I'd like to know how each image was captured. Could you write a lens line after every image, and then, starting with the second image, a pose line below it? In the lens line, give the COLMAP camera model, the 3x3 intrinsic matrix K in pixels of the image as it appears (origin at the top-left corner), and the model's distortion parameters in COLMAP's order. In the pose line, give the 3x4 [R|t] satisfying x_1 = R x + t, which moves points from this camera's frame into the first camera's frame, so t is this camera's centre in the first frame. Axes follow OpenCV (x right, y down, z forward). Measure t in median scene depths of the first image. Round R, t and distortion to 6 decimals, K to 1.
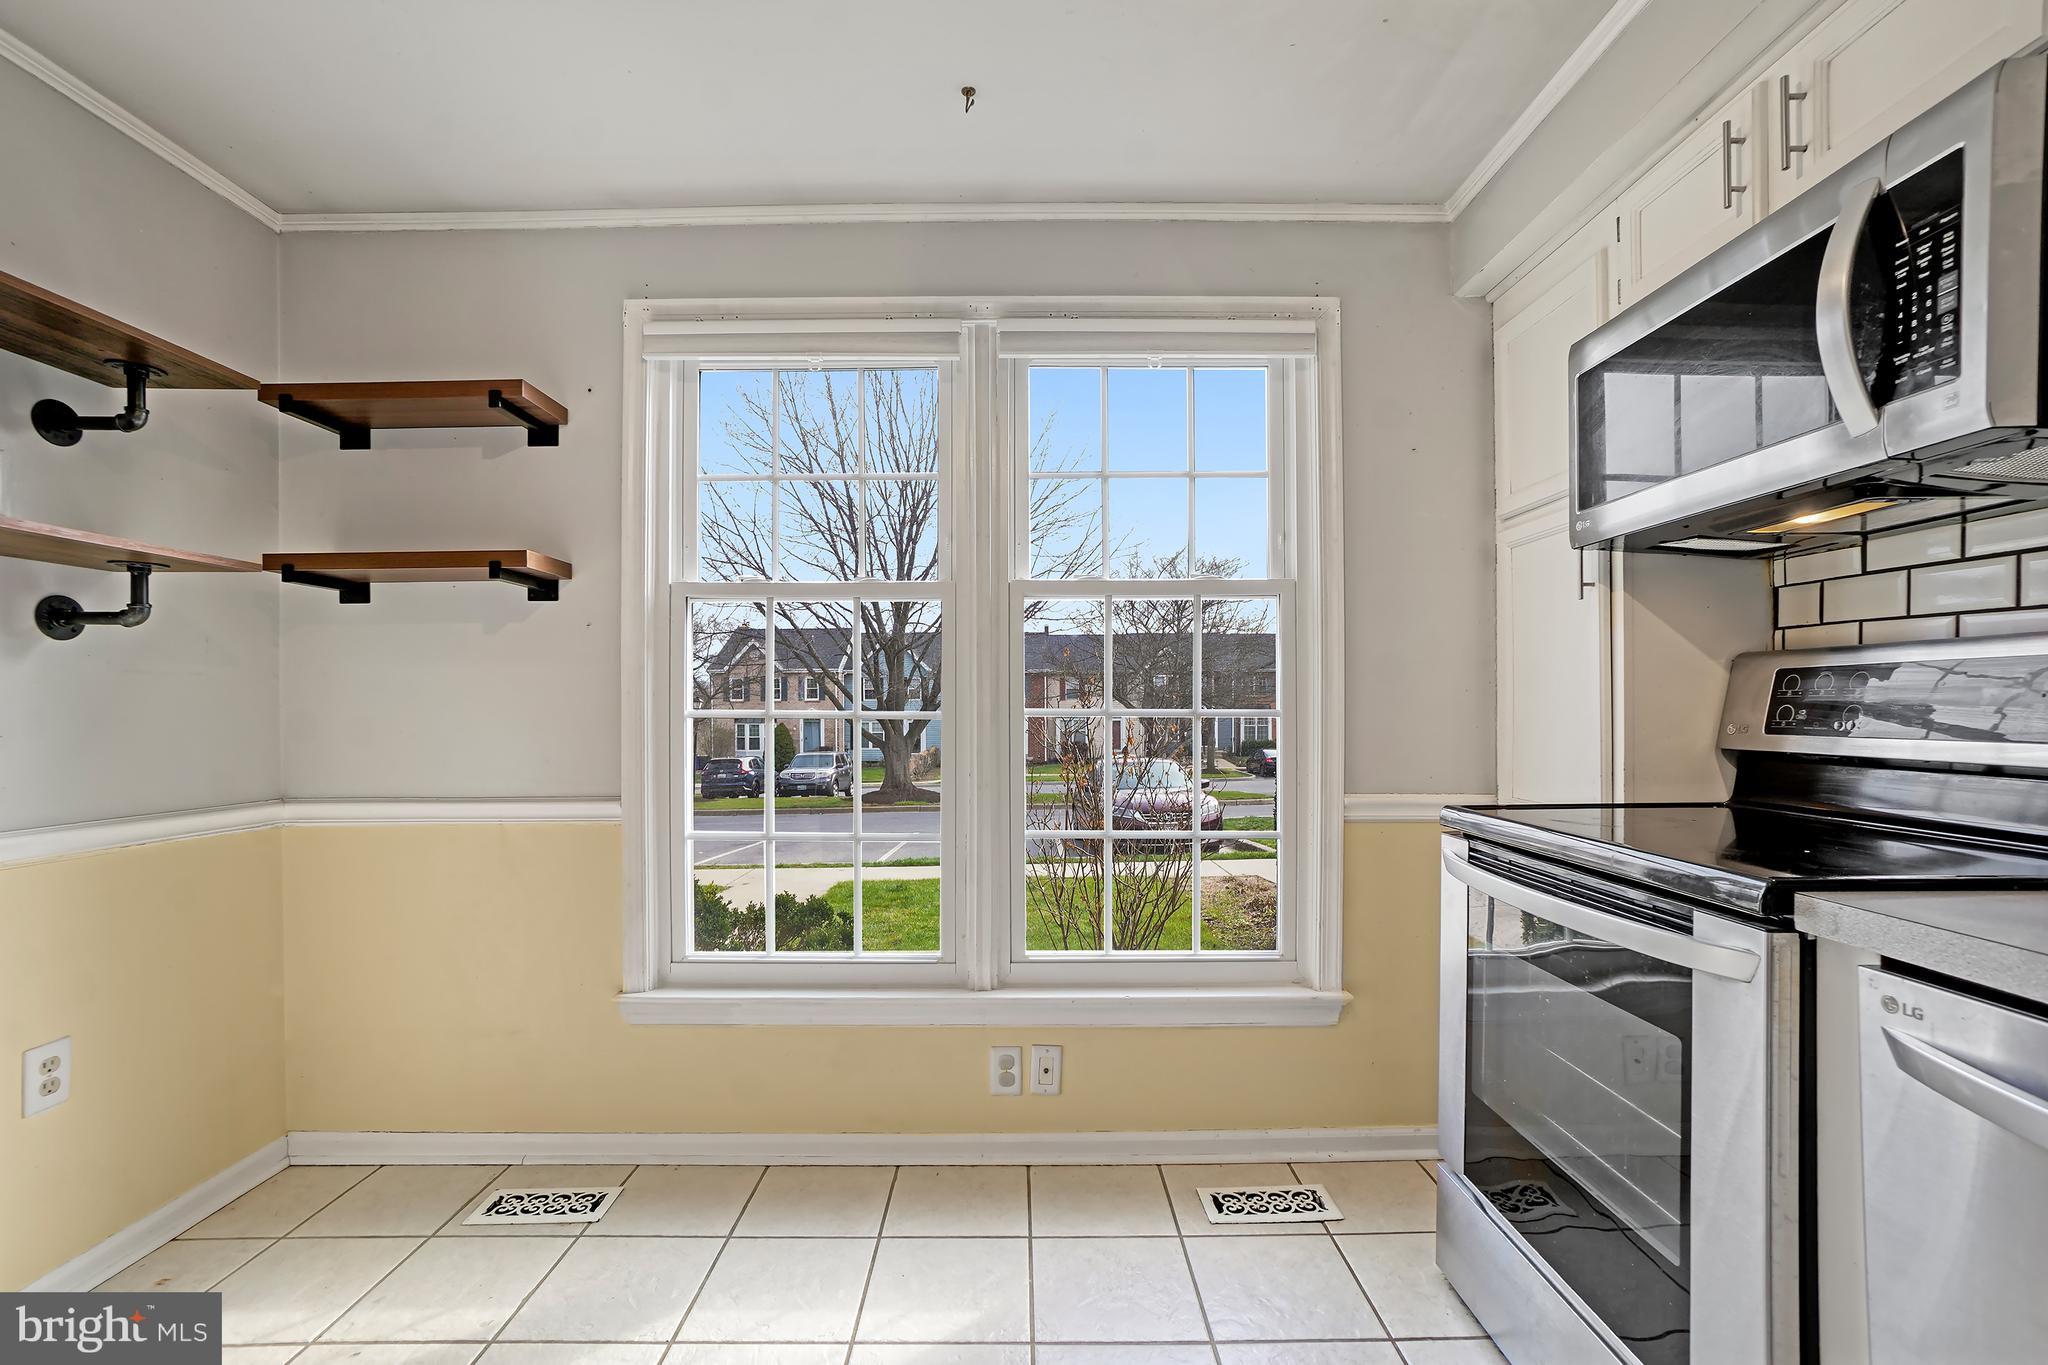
lens RADIAL K [[907.1, 0, 1024.9], [0, 907.1, 710.7], [0, 0, 1]] dist [-0.048236, 0.020461]
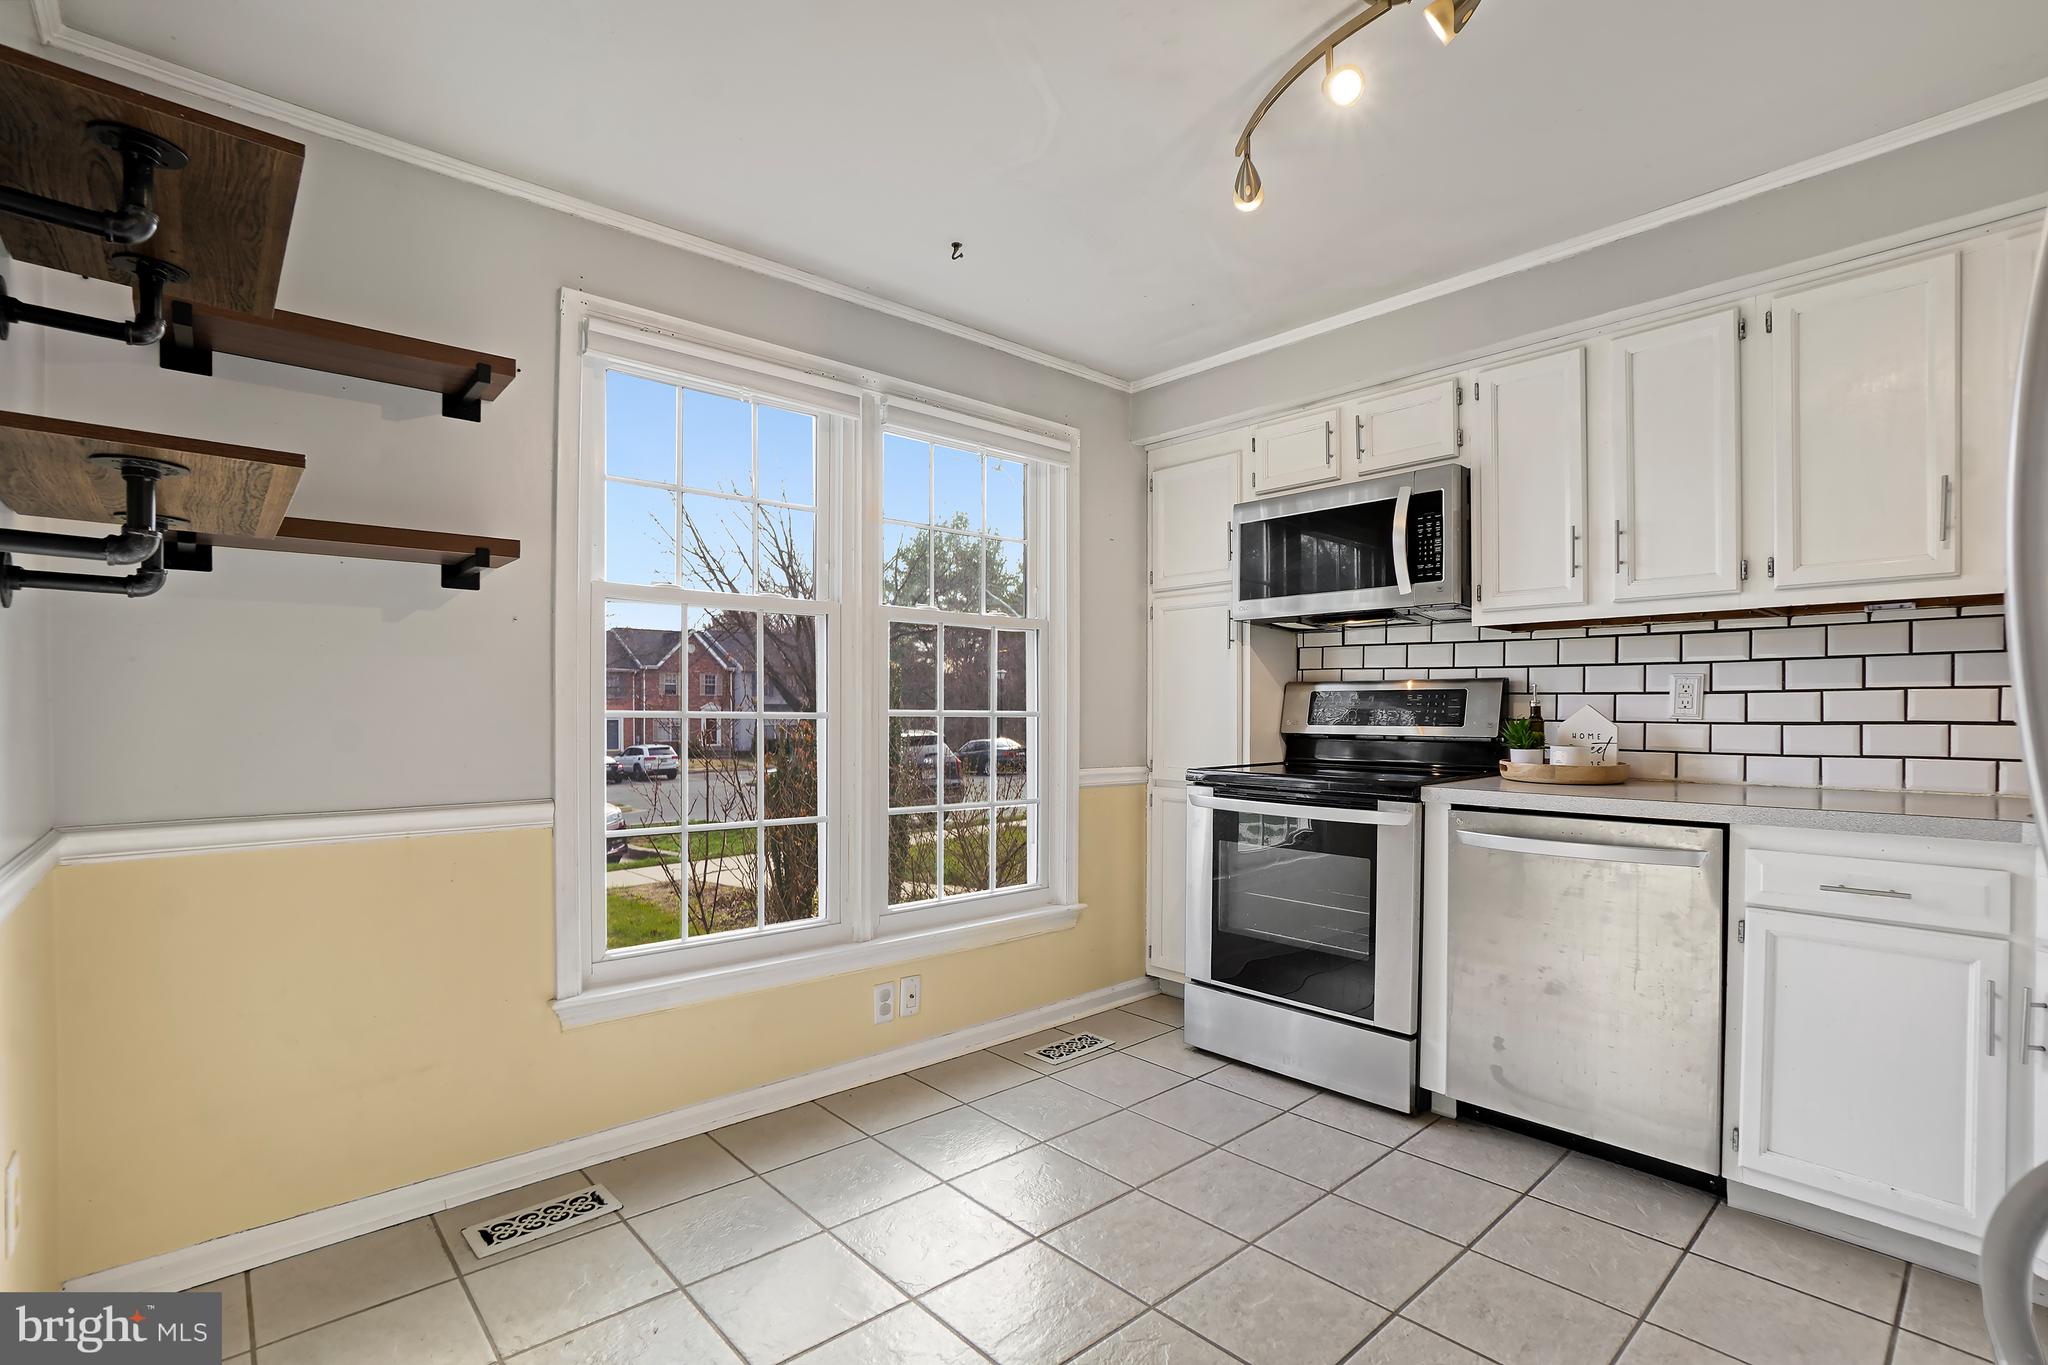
lens RADIAL K [[939.4, 0, 1031.6], [0, 939.4, 720.6], [0, 0, 1]] dist [-0.064834, 0.025010]
pose [[0.744048, -0.002759, 0.668121, -0.744644], [-0.004084, 0.999954, 0.008678, 0.000576], [-0.668114, -0.009186, 0.744002, -0.087536]]
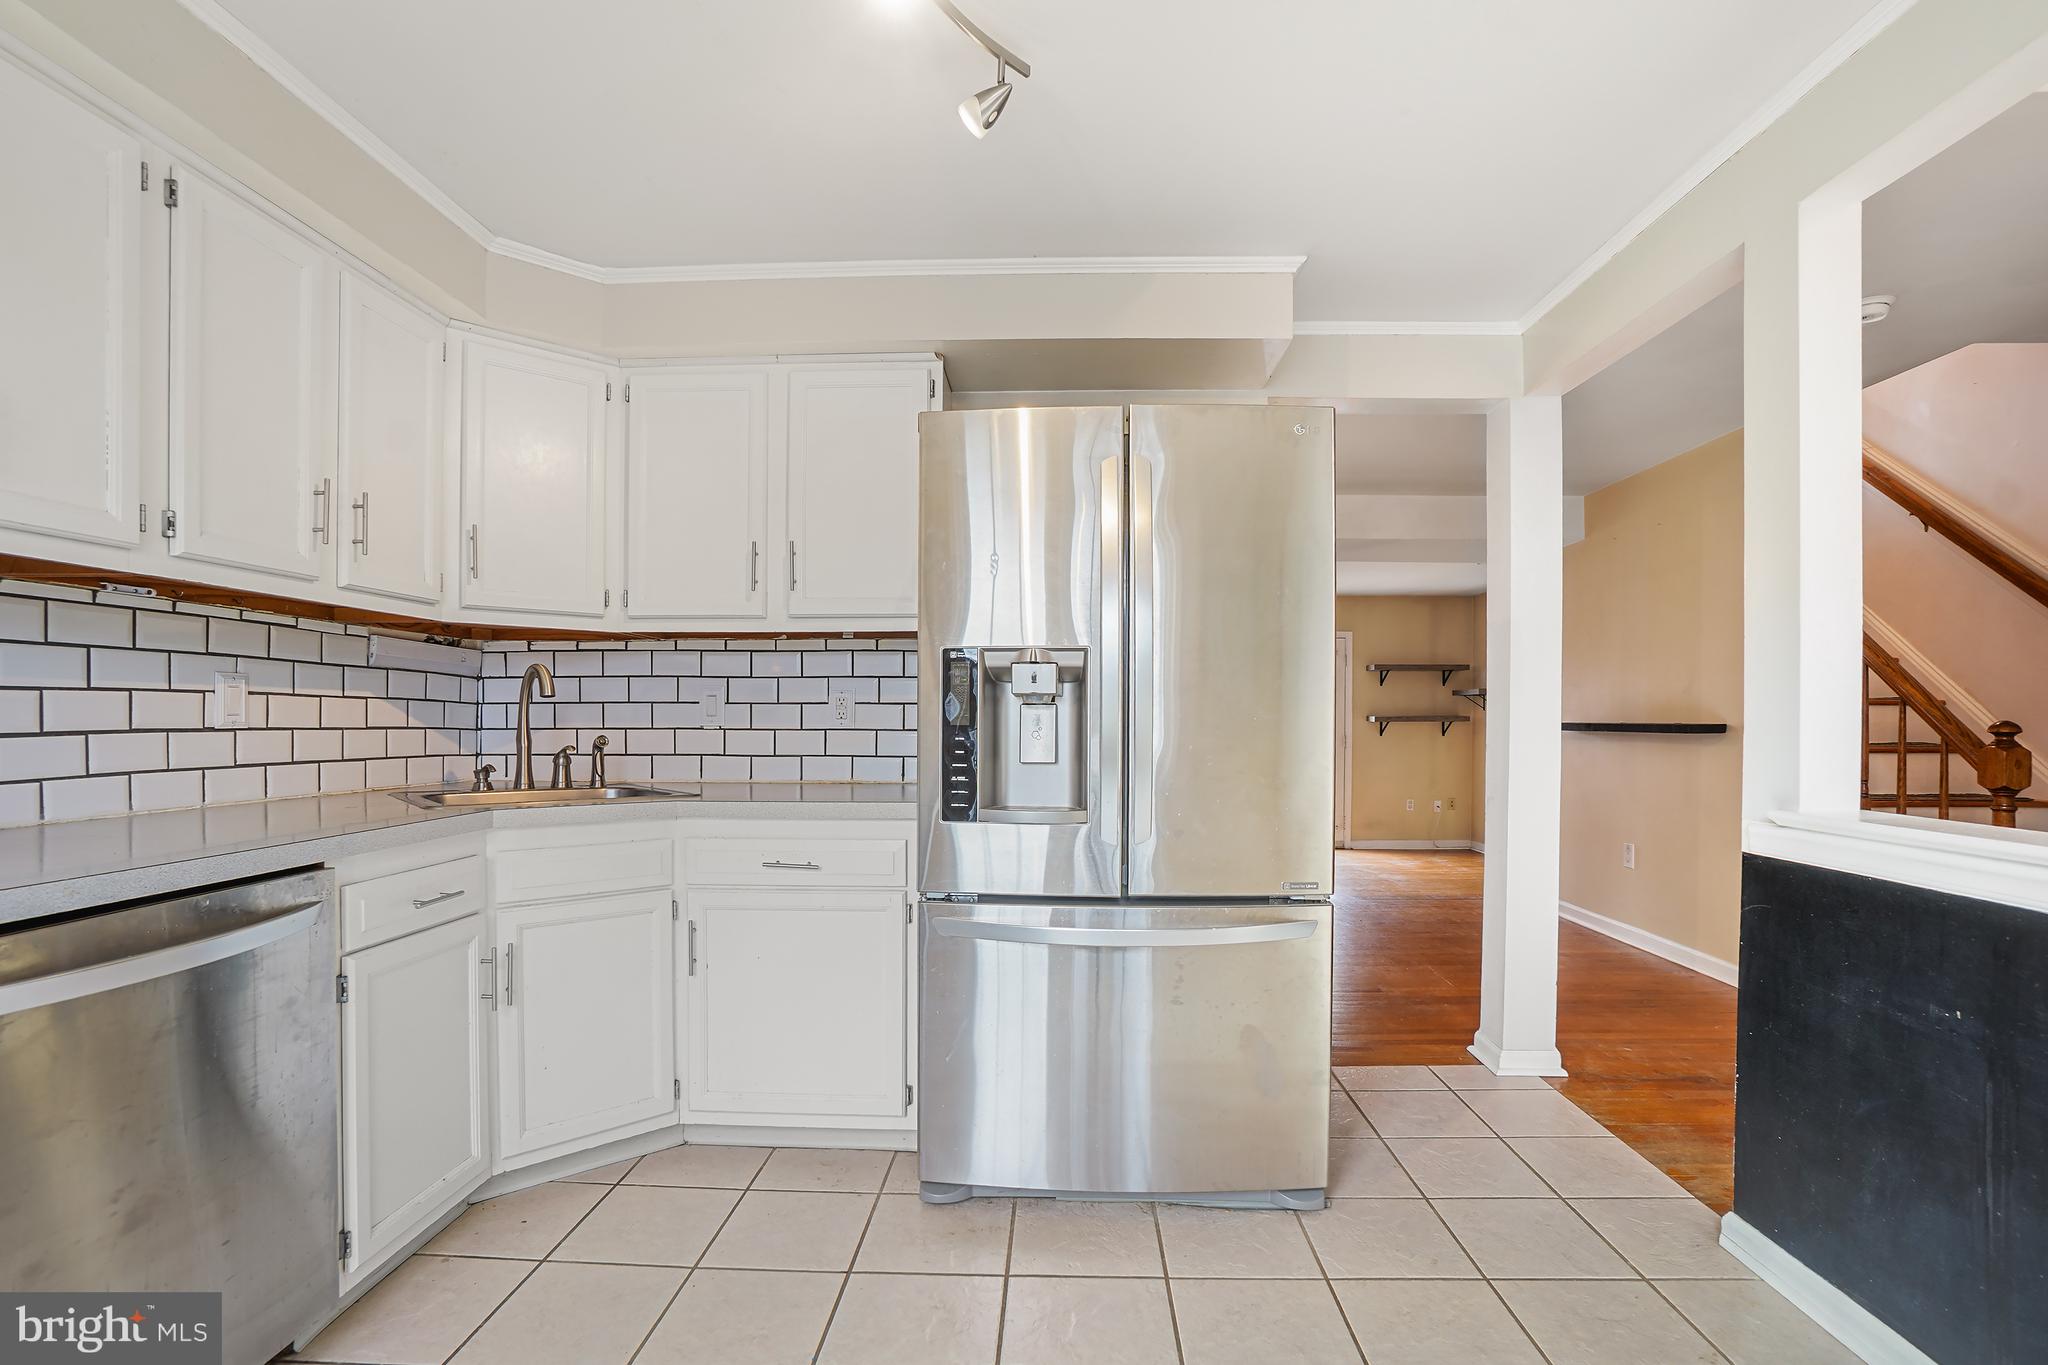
lens RADIAL K [[939.4, 0, 1031.6], [0, 939.4, 720.6], [0, 0, 1]] dist [-0.064834, 0.025010]
pose [[-0.999020, 0.002117, 0.044206, -0.198042], [0.002232, 0.999994, 0.002559, -0.002654], [-0.044200, 0.002655, -0.999019, 0.836509]]
